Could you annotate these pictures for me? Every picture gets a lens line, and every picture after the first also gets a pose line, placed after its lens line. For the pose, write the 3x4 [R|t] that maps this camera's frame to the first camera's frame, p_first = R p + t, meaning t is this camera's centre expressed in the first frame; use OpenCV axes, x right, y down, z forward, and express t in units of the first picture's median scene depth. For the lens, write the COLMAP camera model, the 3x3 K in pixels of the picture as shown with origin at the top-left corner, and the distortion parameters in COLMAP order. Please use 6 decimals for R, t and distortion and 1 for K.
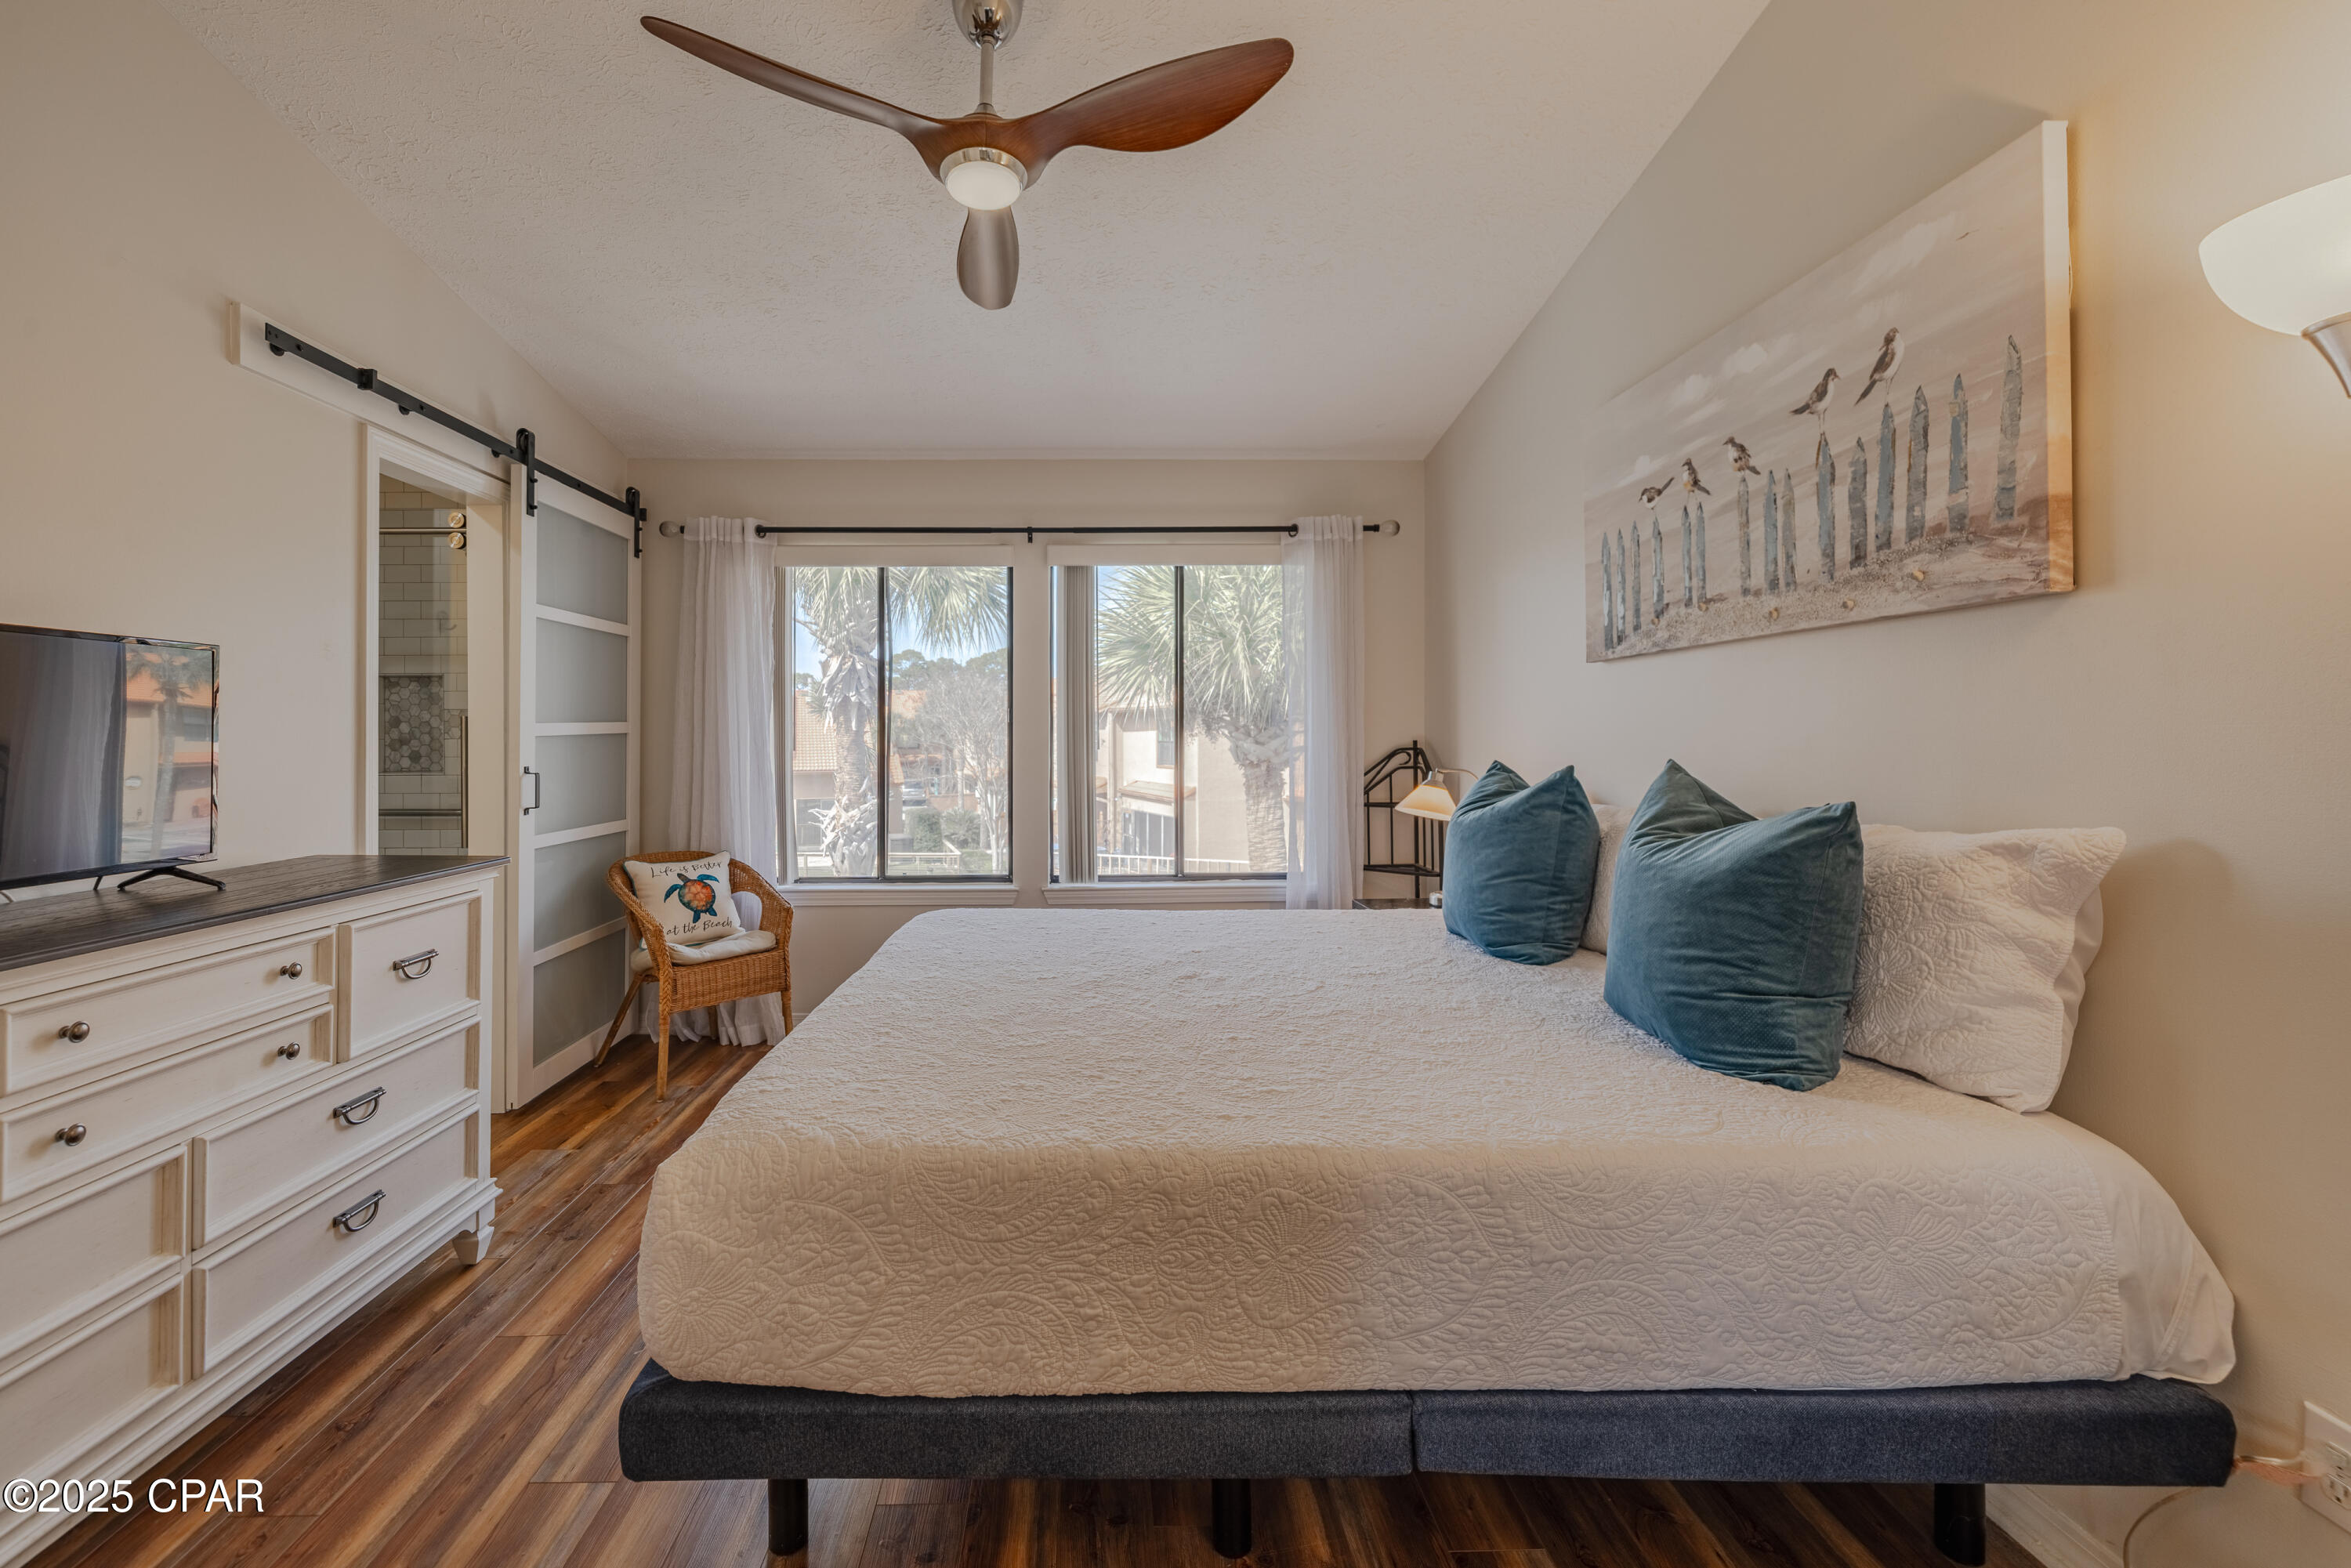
lens RADIAL K [[1021.0, 0, 1090.5], [0, 1021.0, 720.1], [0, 0, 1]] dist [0.001365, 0.000847]
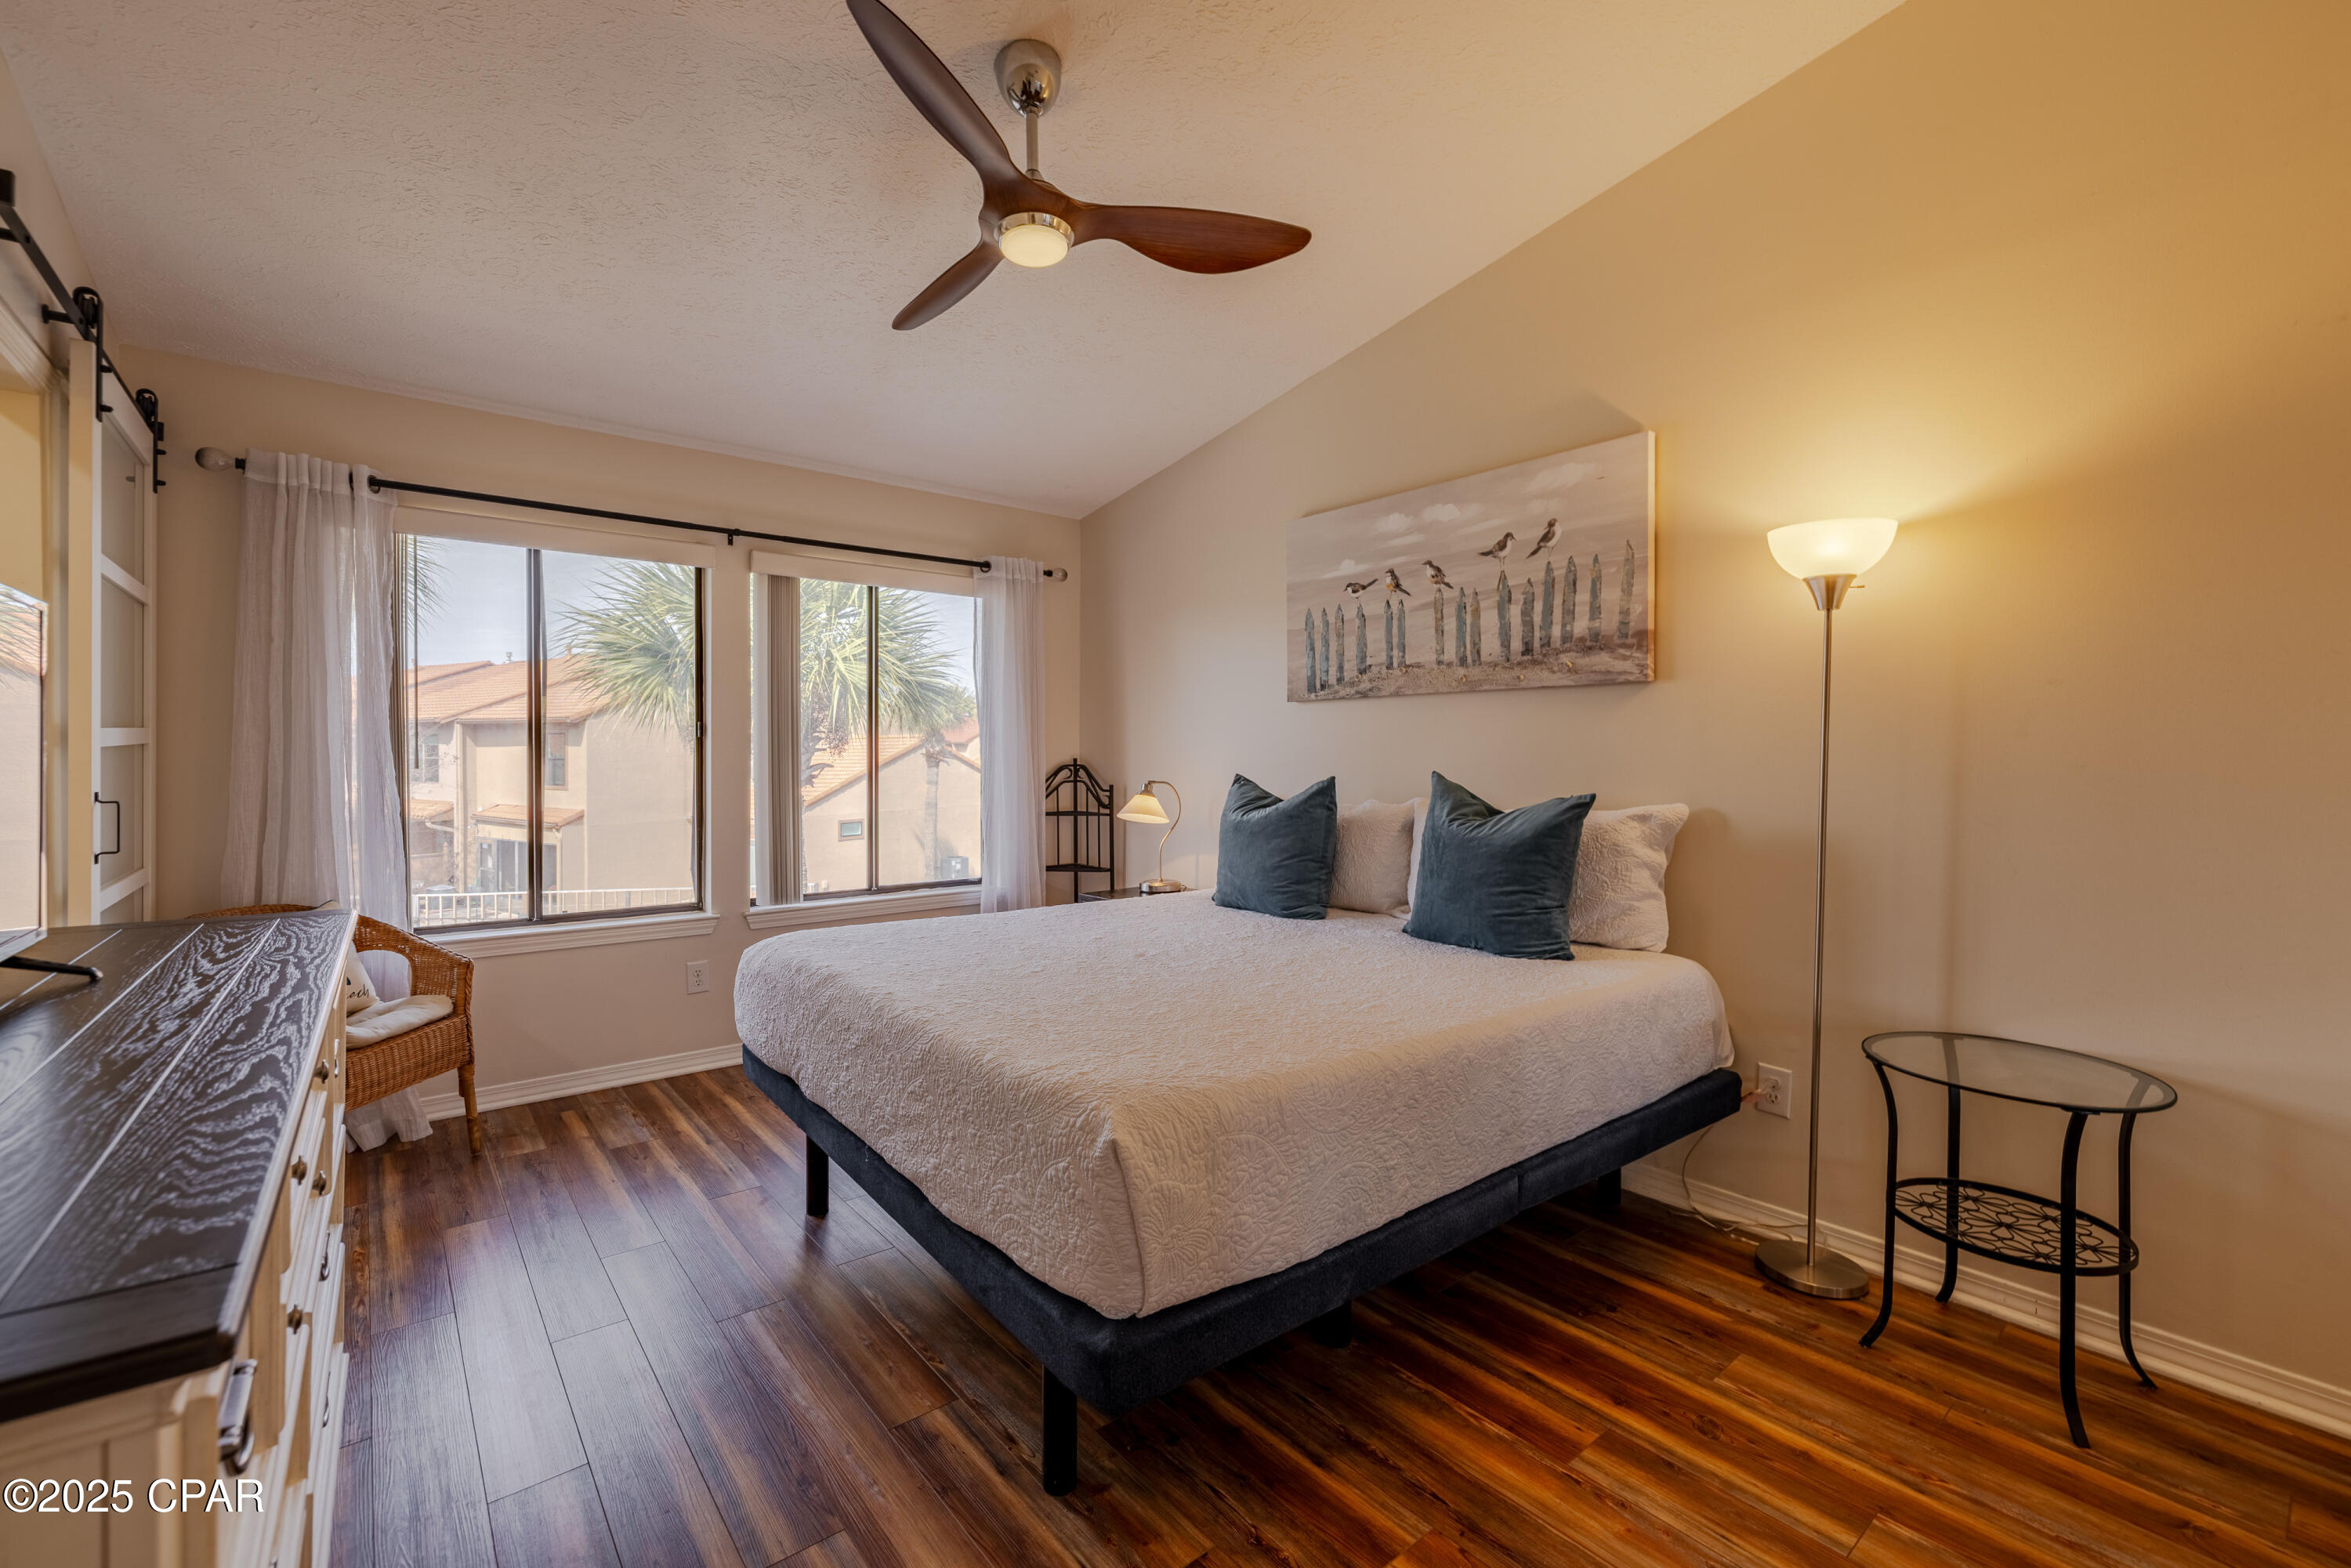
lens RADIAL K [[997.9, 0, 1161.8], [0, 997.9, 751.2], [0, 0, 1]] dist [0.001378, 0.001491]
pose [[0.786166, 0.007893, 0.617965, -0.592155], [-0.015766, 0.999849, 0.007287, 0.003621], [-0.617814, -0.015471, 0.786172, 0.066318]]
